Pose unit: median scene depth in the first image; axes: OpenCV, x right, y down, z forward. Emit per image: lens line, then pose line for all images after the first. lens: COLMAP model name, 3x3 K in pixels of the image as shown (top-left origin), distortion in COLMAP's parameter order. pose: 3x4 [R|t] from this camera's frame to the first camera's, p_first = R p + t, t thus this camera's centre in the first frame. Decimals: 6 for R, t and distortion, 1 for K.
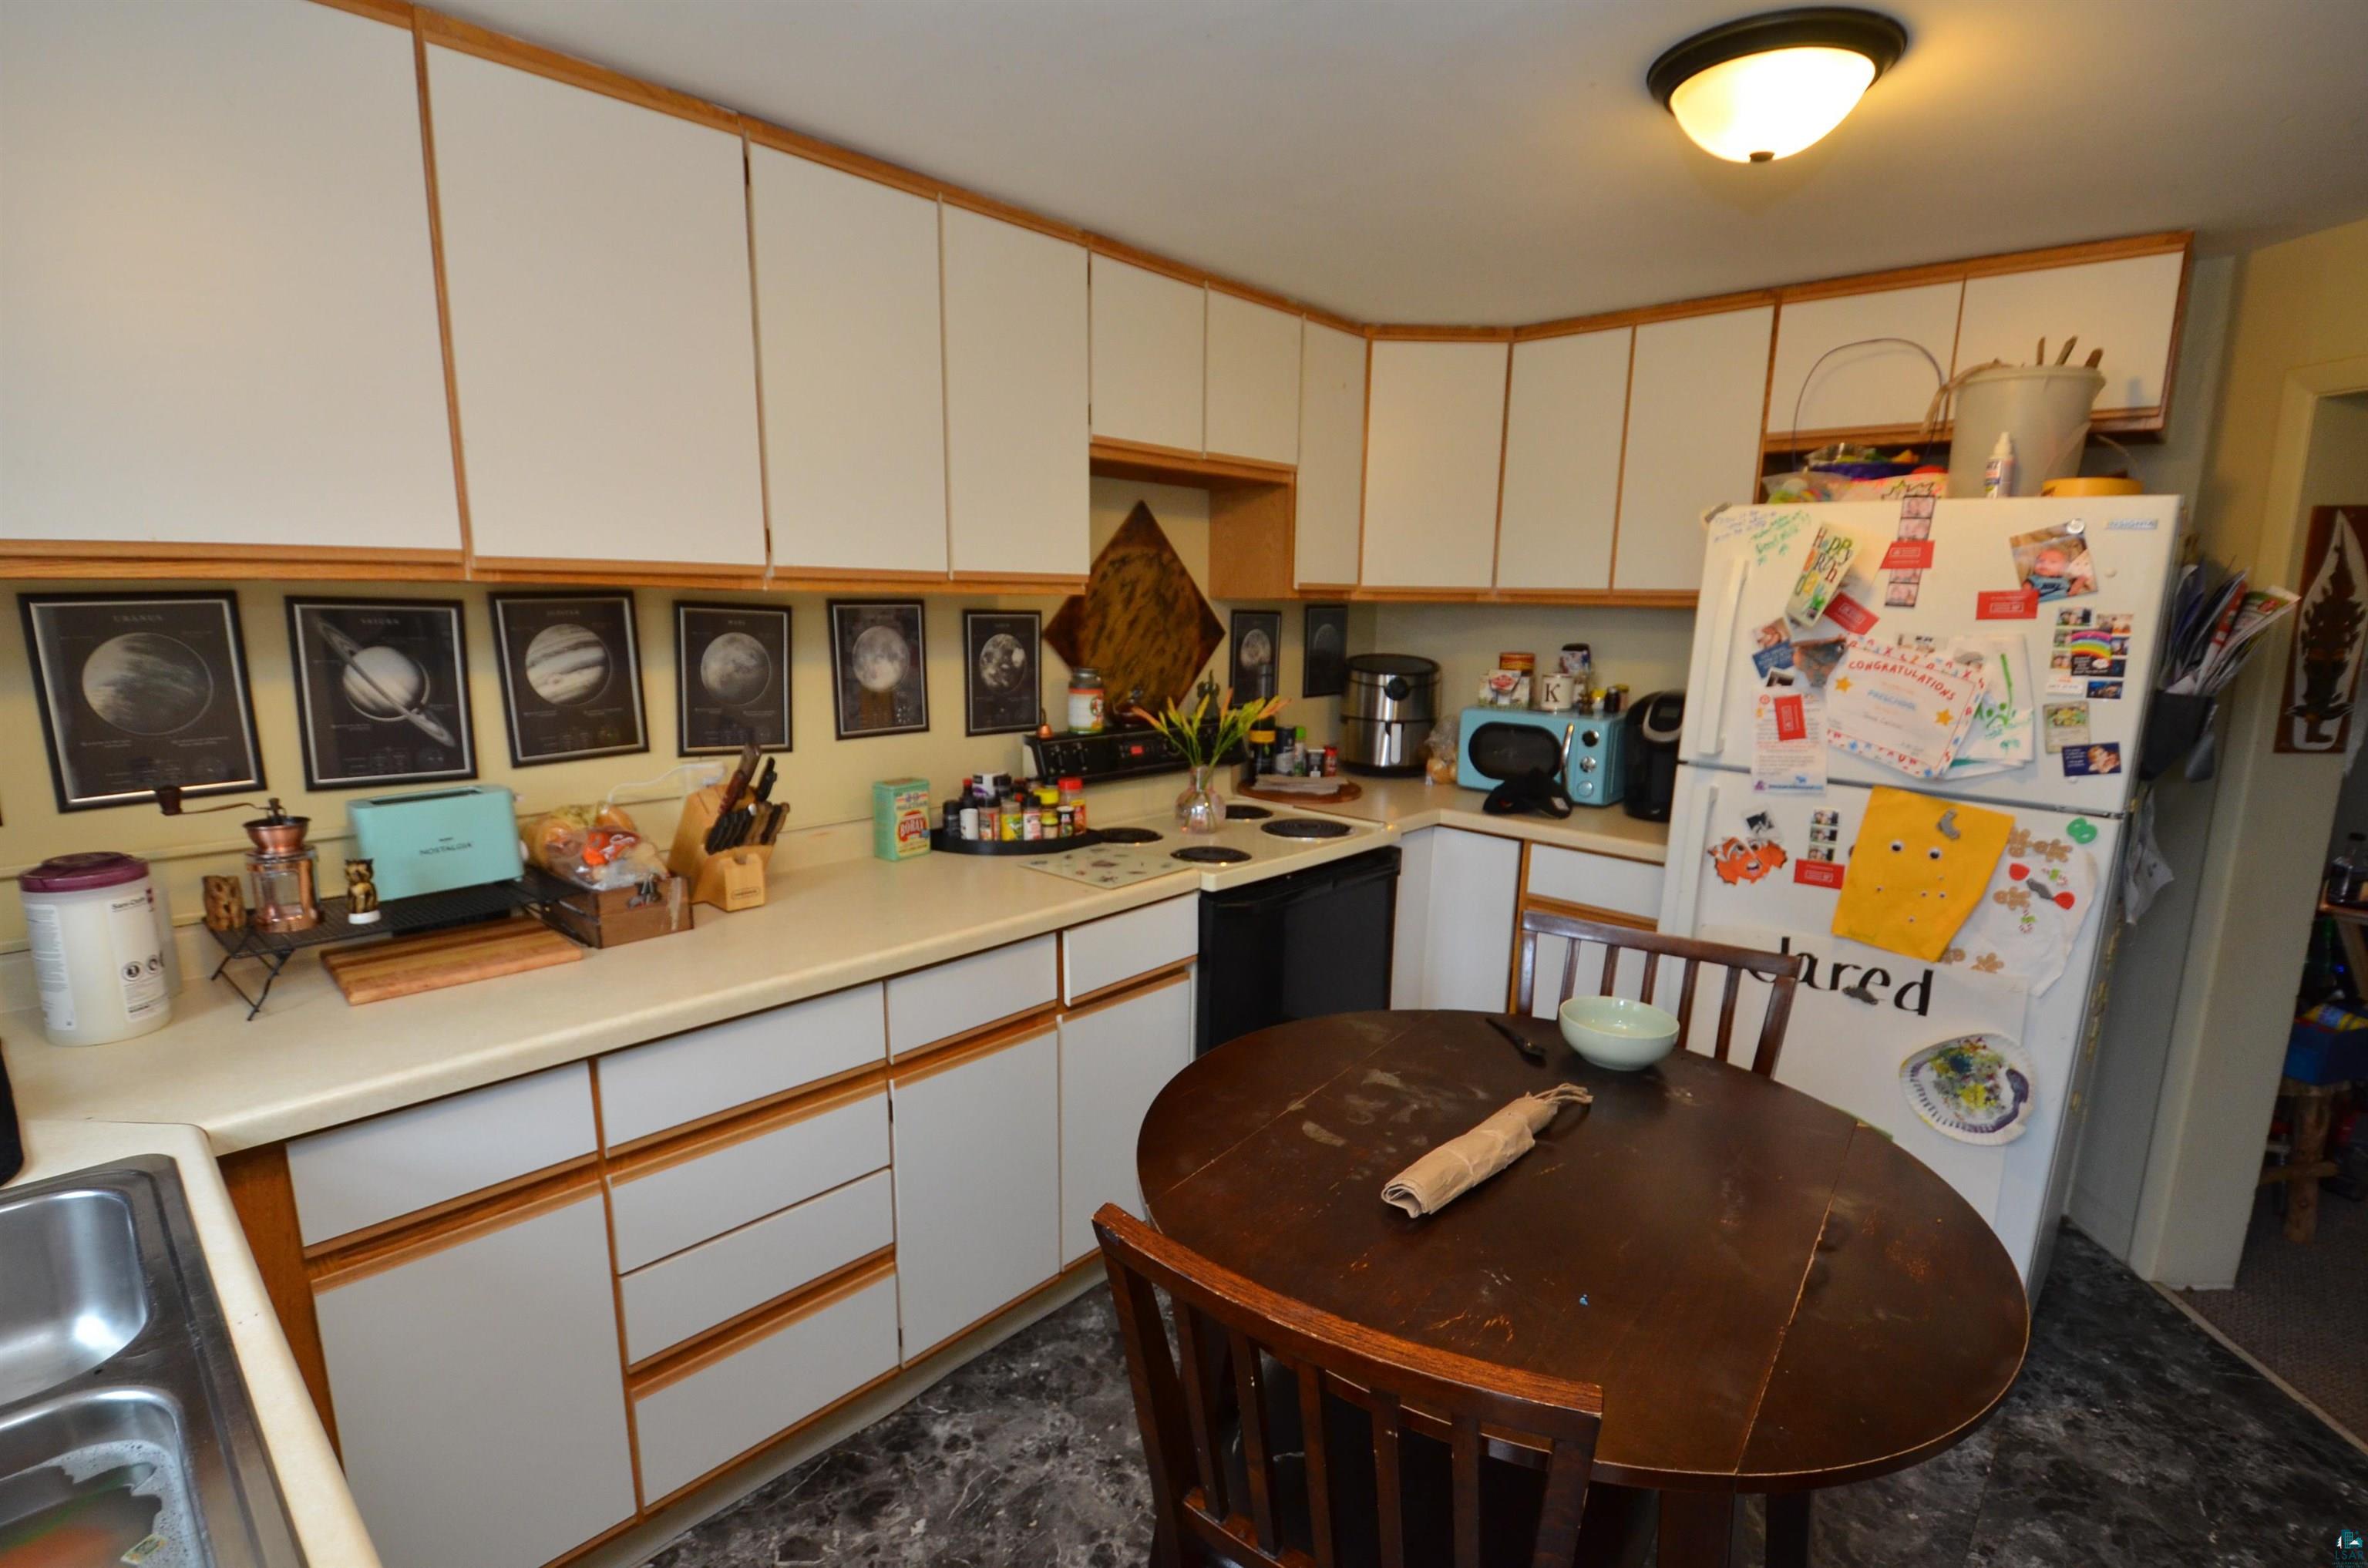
lens RADIAL K [[1078.4, 0, 1171.9], [0, 1078.4, 799.1], [0, 0, 1]] dist [-0.000213, -0.000469]
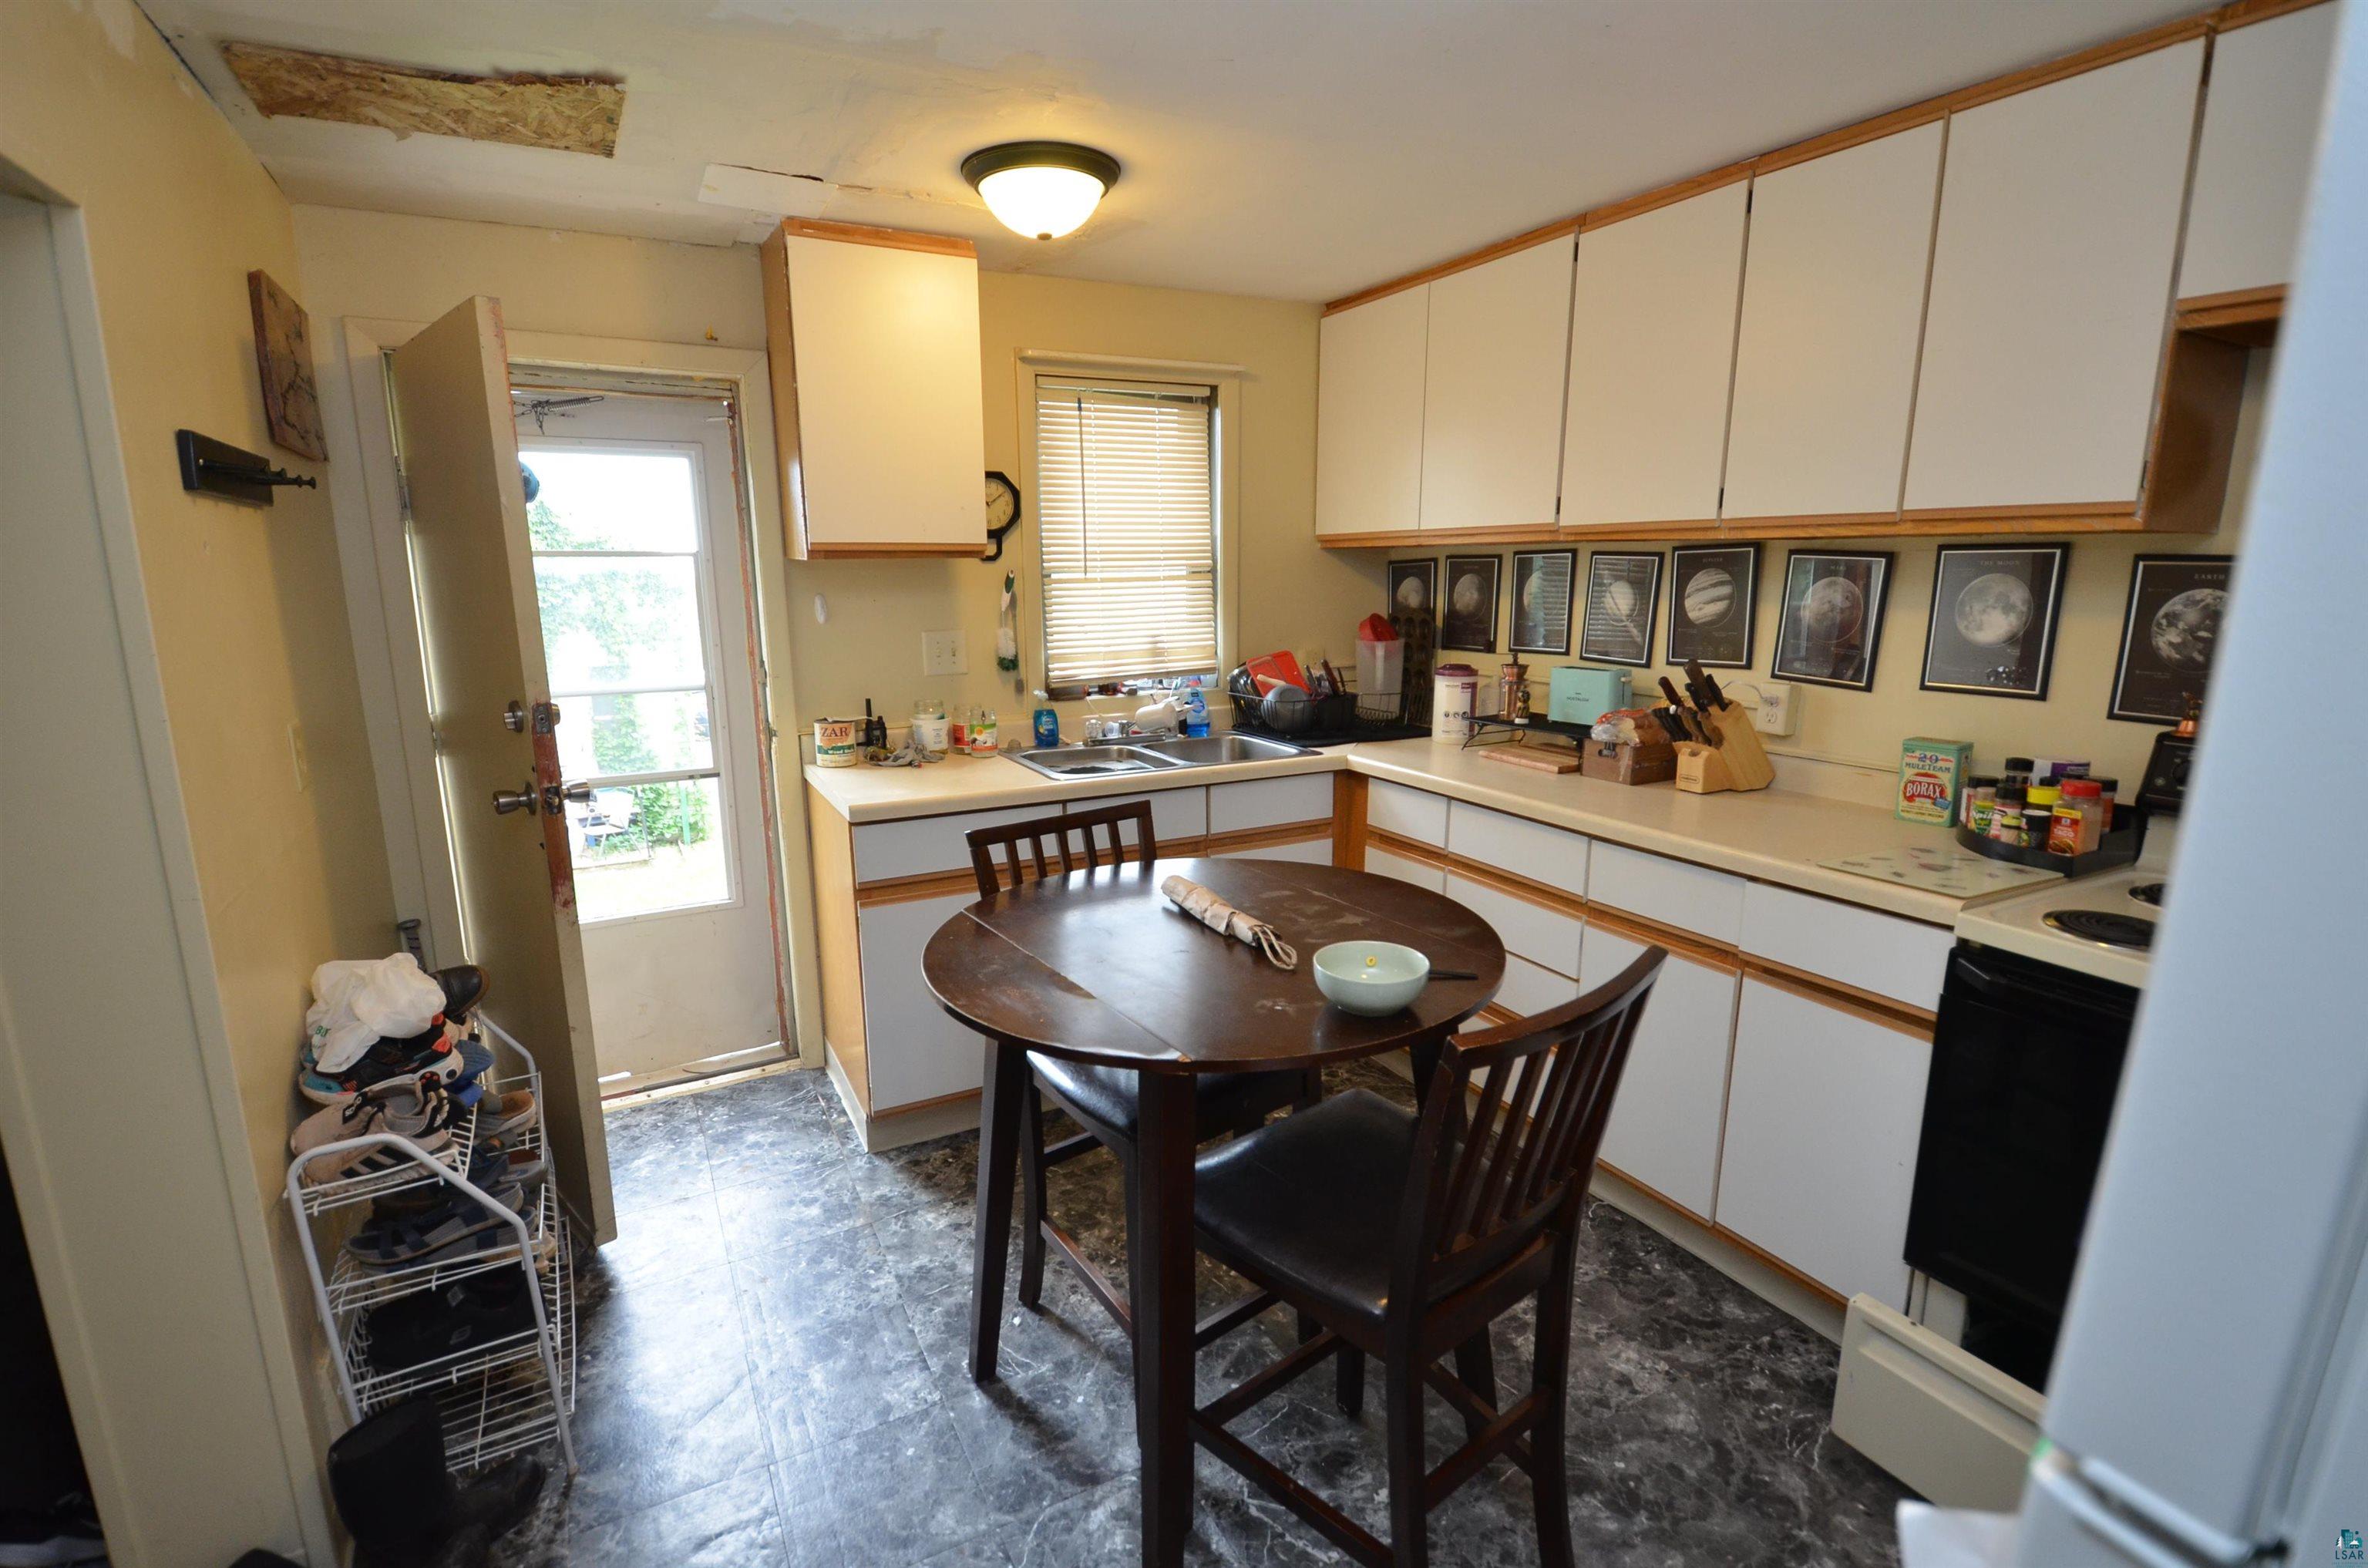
lens RADIAL K [[1078.4, 0, 1168.1], [0, 1078.4, 785.5], [0, 0, 1]] dist [-0.000213, -0.000469]
pose [[-0.321801, 0.184059, -0.928744, 0.985574], [-0.167720, 0.954328, 0.247243, -0.117437], [0.931834, 0.235332, -0.276233, 0.775205]]
